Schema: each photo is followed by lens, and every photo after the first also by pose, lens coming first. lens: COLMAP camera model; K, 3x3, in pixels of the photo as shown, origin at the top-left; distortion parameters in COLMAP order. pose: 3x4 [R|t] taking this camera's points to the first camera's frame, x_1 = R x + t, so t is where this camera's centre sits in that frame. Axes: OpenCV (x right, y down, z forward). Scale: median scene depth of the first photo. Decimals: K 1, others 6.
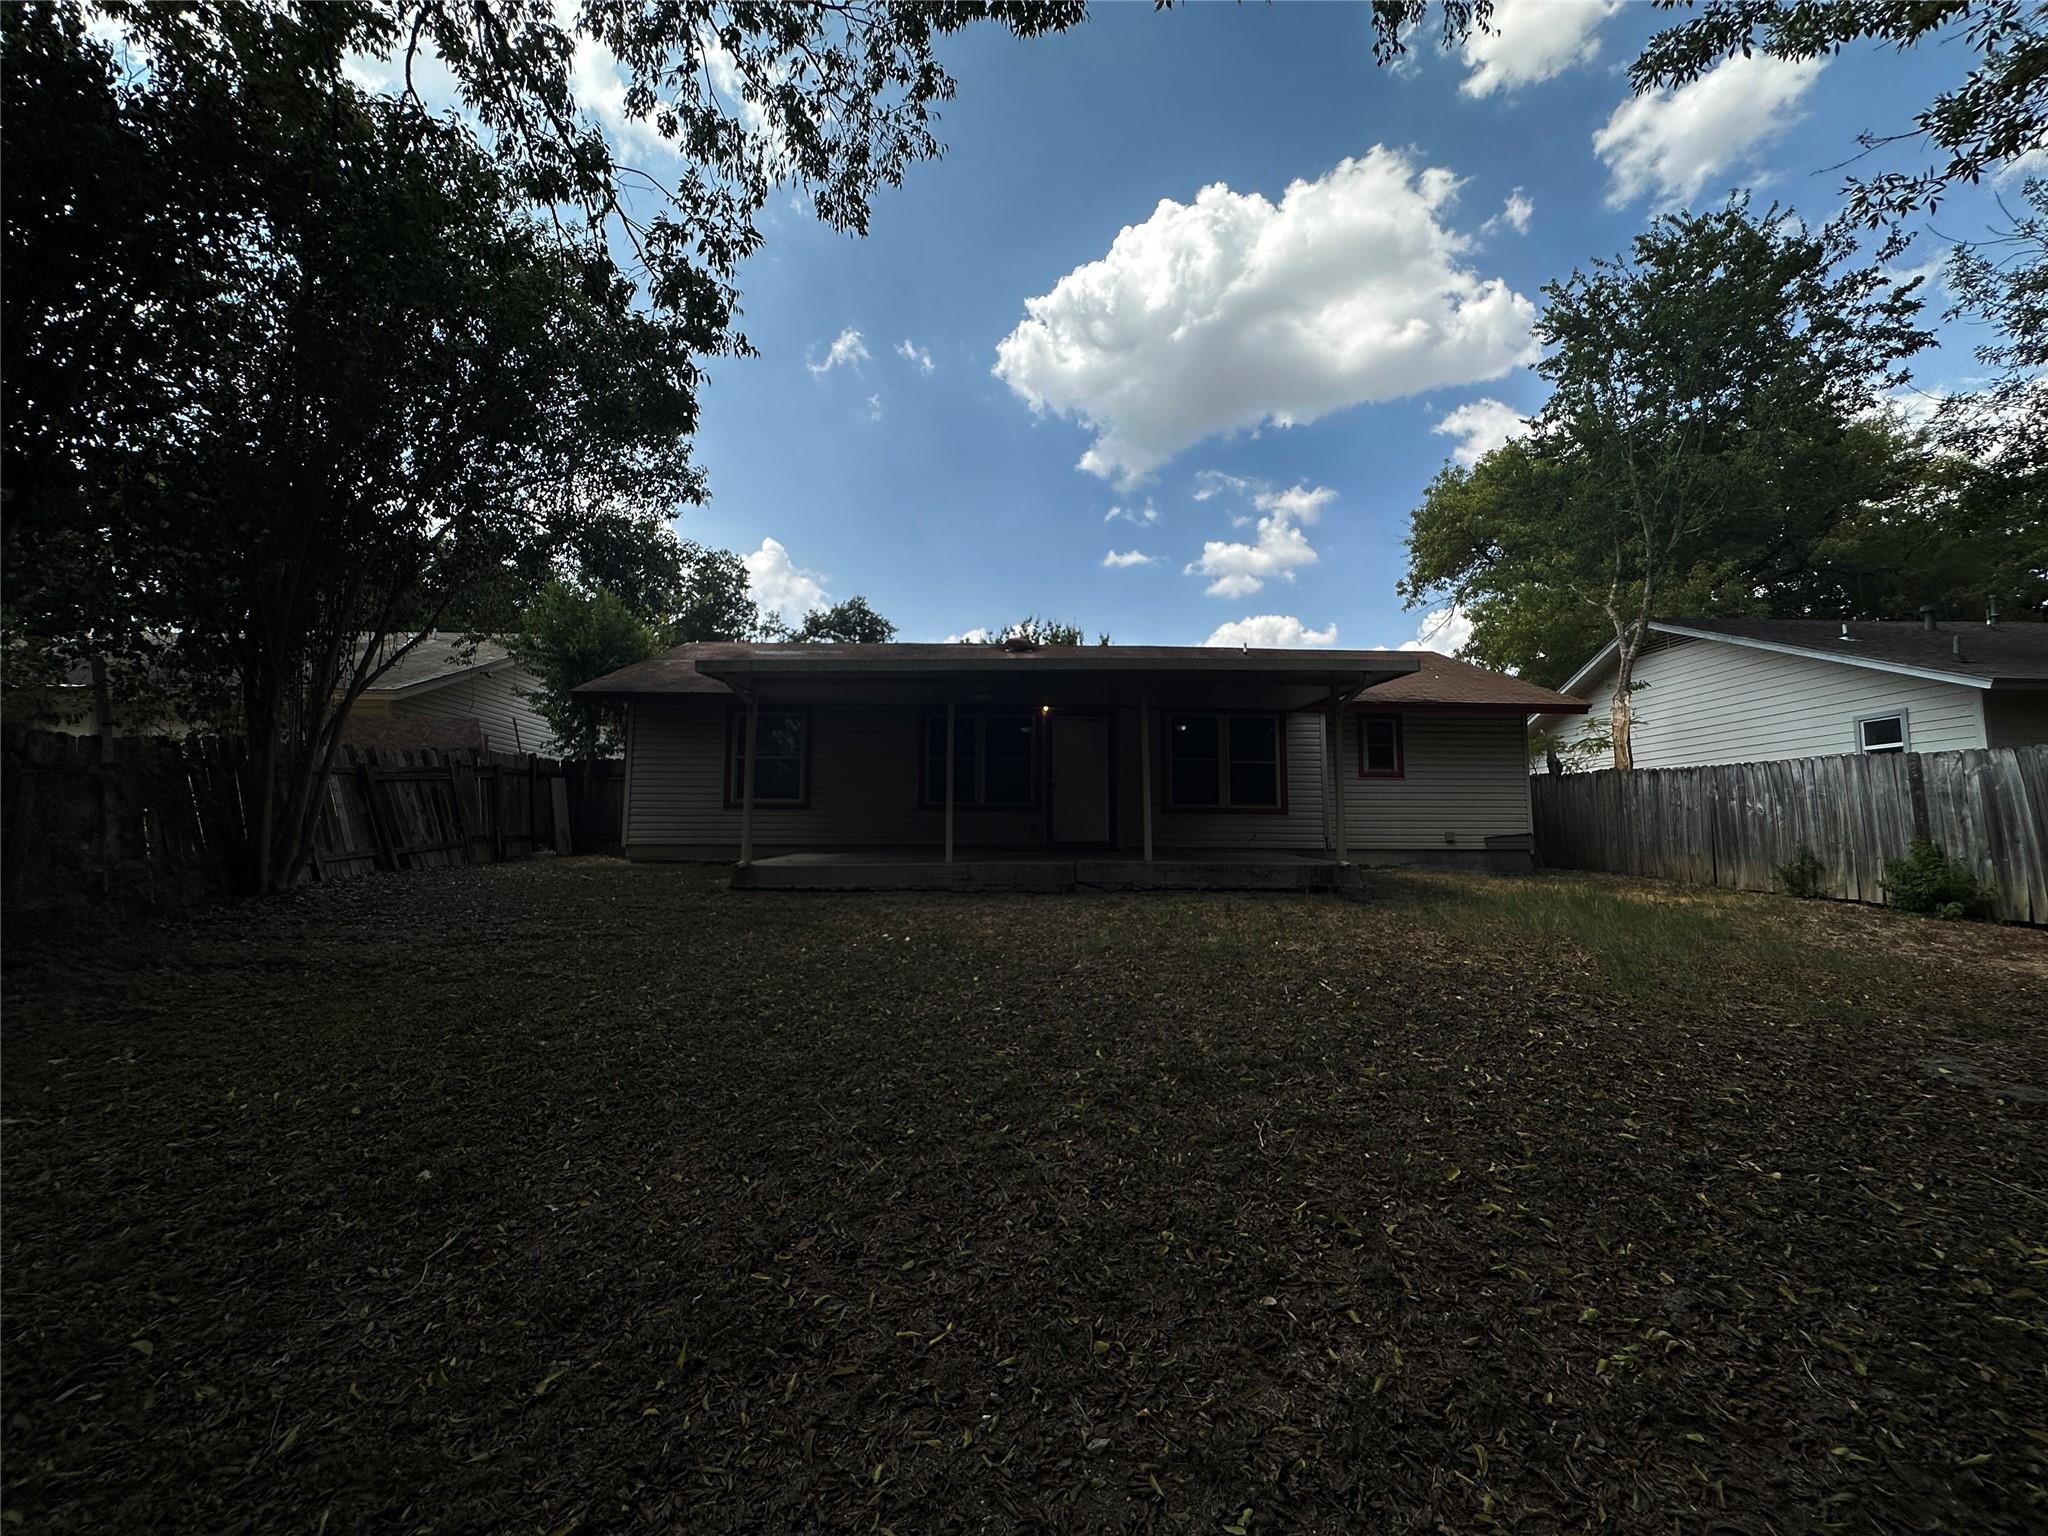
lens RADIAL K [[824.5, 0, 1021.0], [0, 824.5, 761.5], [0, 0, 1]] dist [-0.002458, 0.000947]
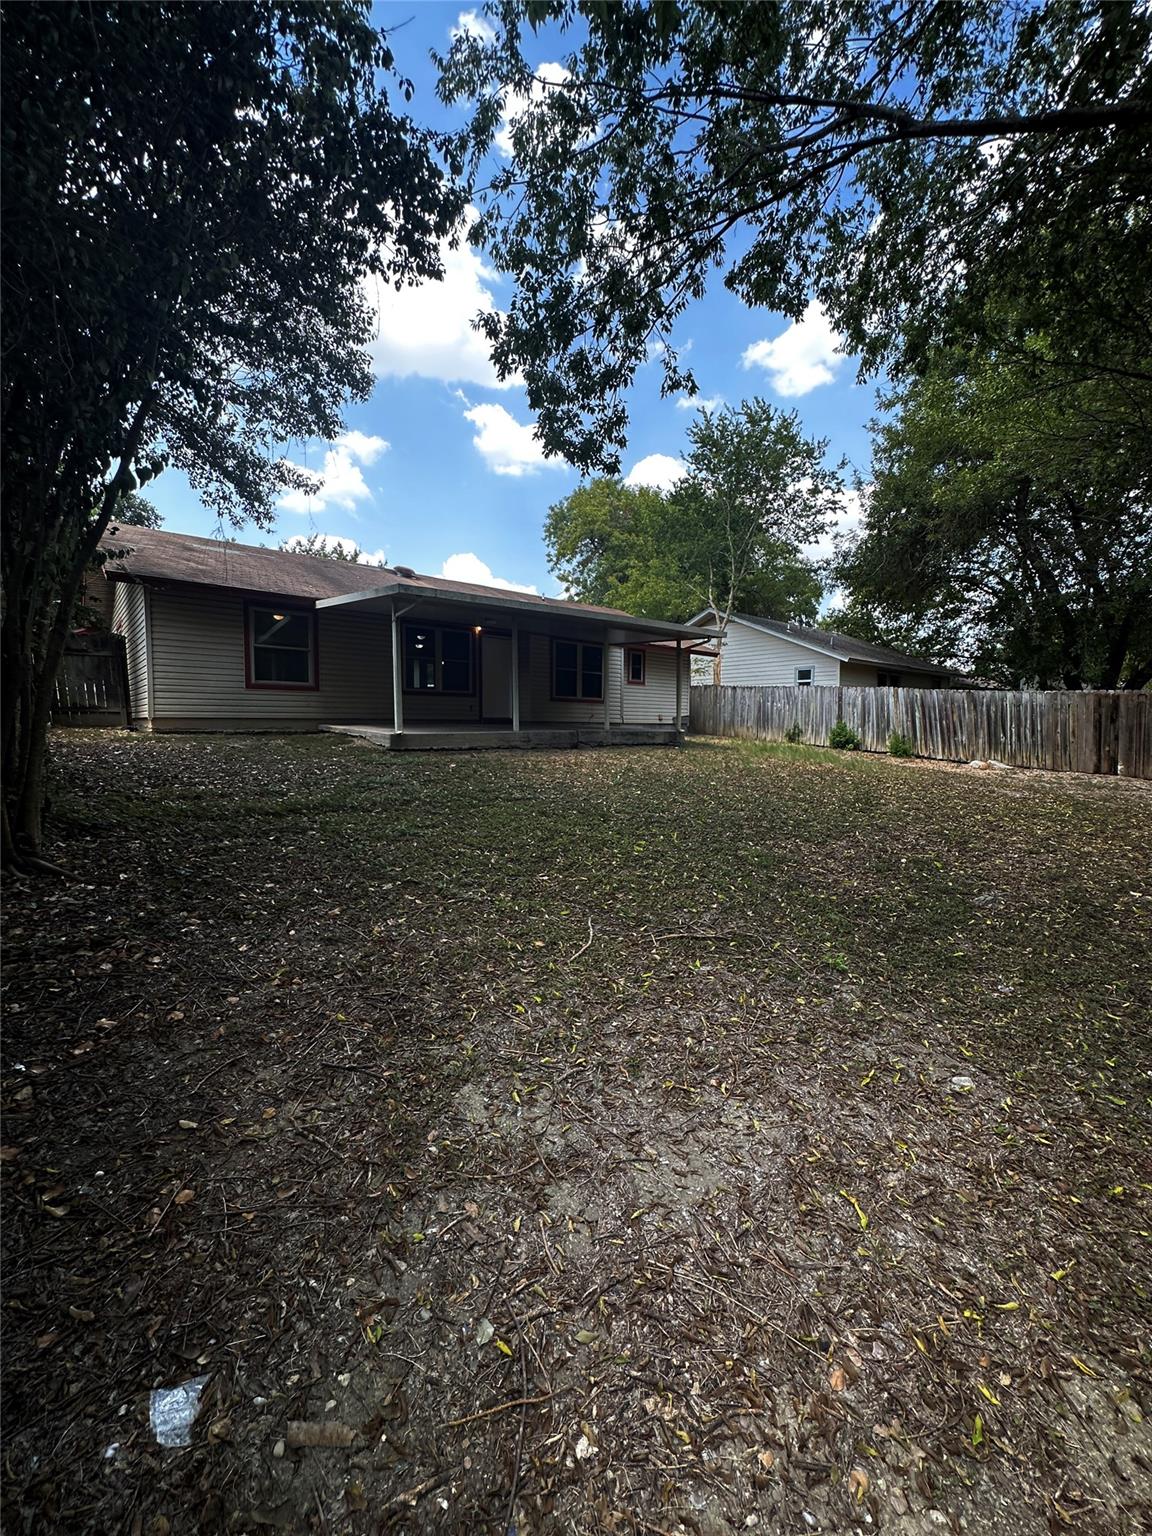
lens RADIAL K [[618.4, 0, 573.2], [0, 618.4, 764.2], [0, 0, 1]] dist [-0.002458, 0.000947]
pose [[0.789205, -0.037543, 0.612982, -0.561883], [-0.069220, 0.986331, 0.149530, -0.002196], [-0.610217, -0.160441, 0.775818, -0.014091]]
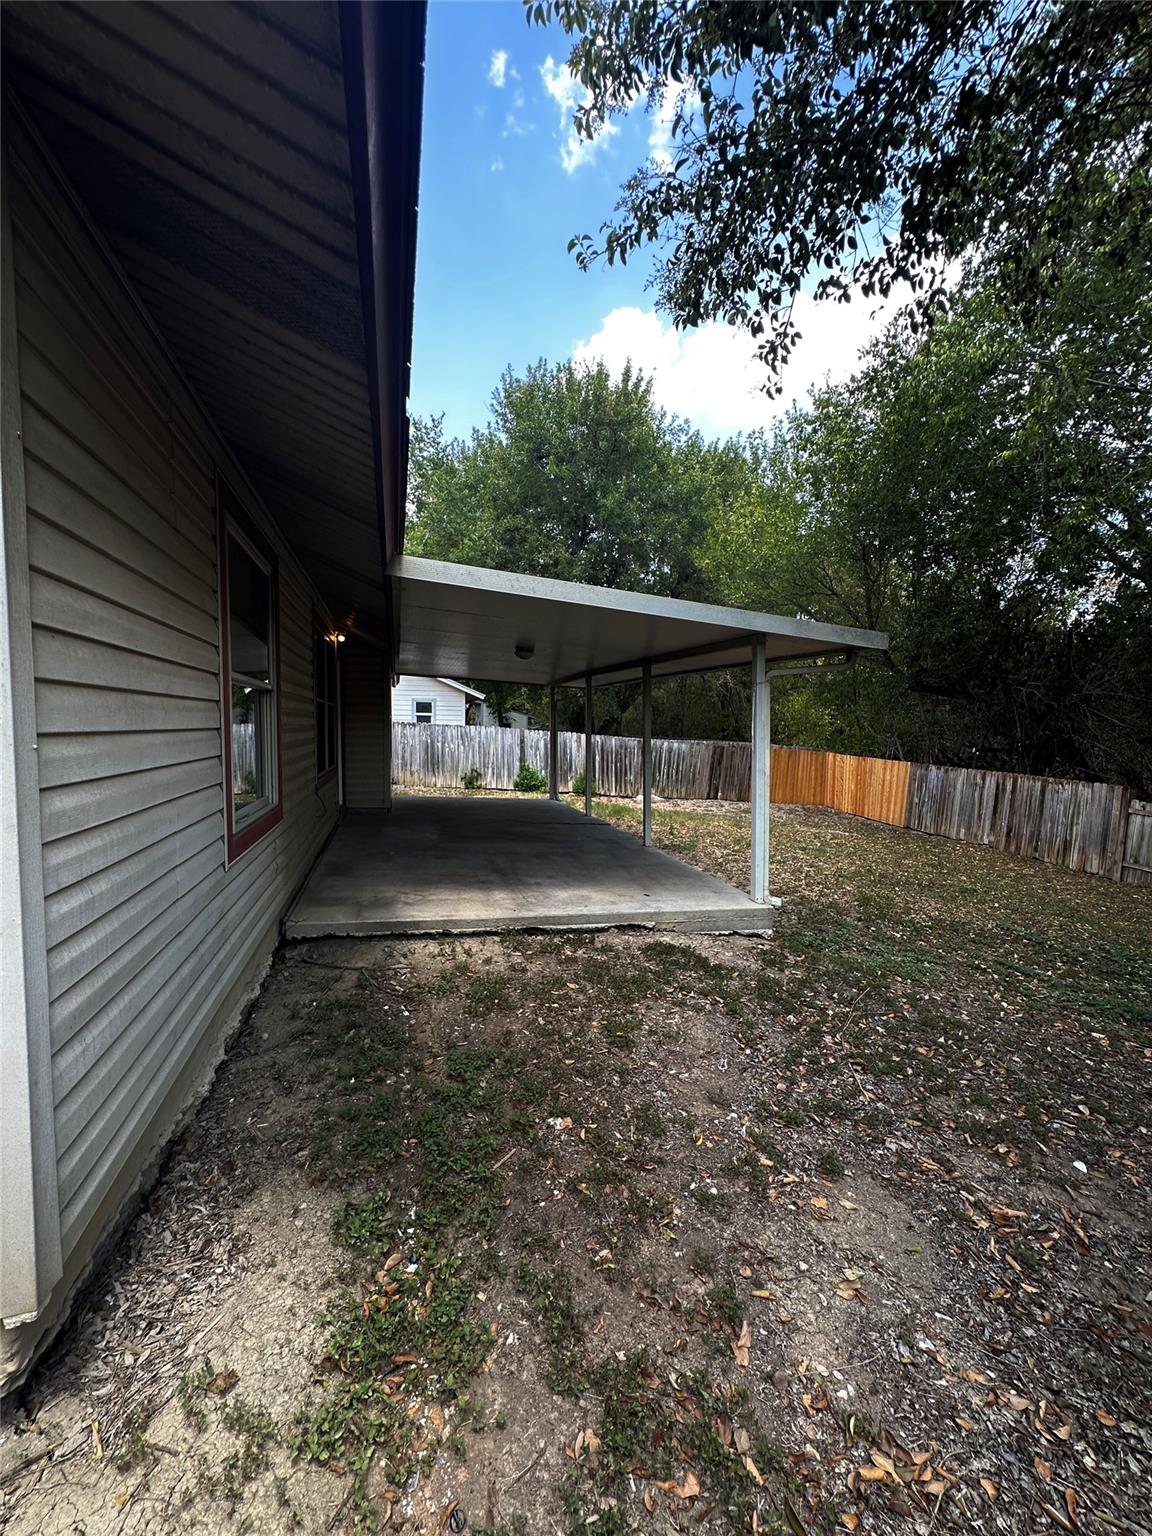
lens RADIAL K [[618.4, 0, 579.4], [0, 618.4, 763.2], [0, 0, 1]] dist [-0.002458, 0.000947]
pose [[-0.220470, -0.058379, 0.973645, -0.615219], [-0.115625, 0.992733, 0.033342, 0.007124], [-0.968516, -0.105227, -0.225618, 0.931329]]
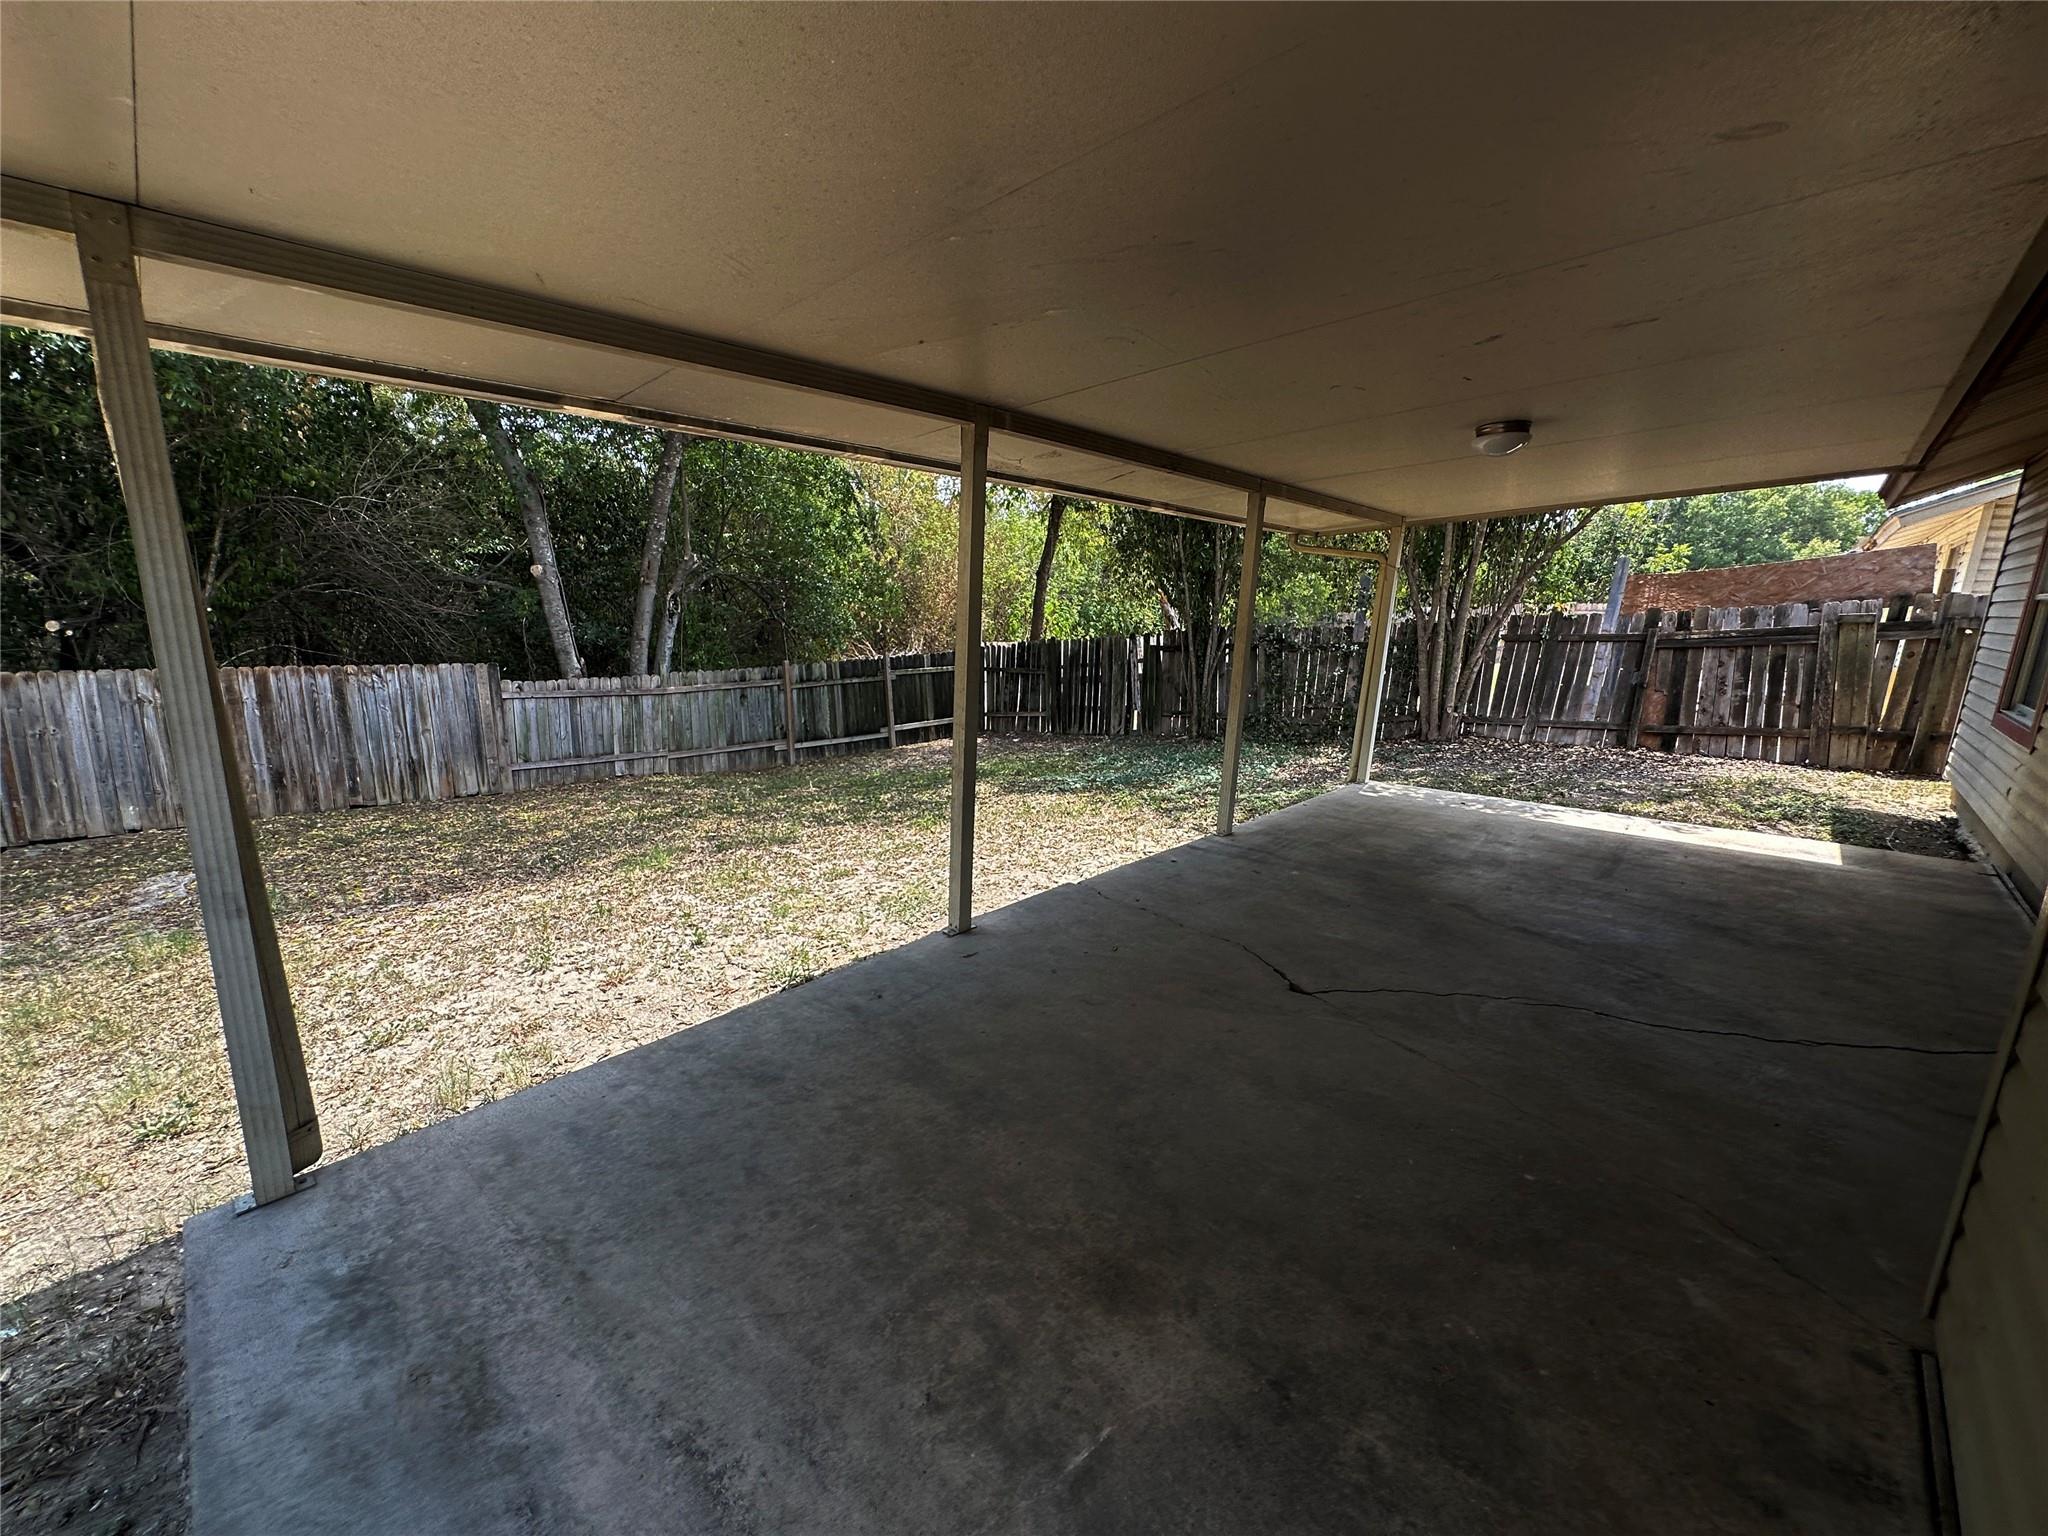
lens RADIAL K [[824.5, 0, 1018.7], [0, 824.5, 764.0], [0, 0, 1]] dist [-0.002458, 0.000947]
pose [[-0.742951, 0.128135, -0.656967, 0.269910], [0.054487, 0.989826, 0.131438, -0.000243], [0.667125, 0.061856, -0.742373, 0.972126]]
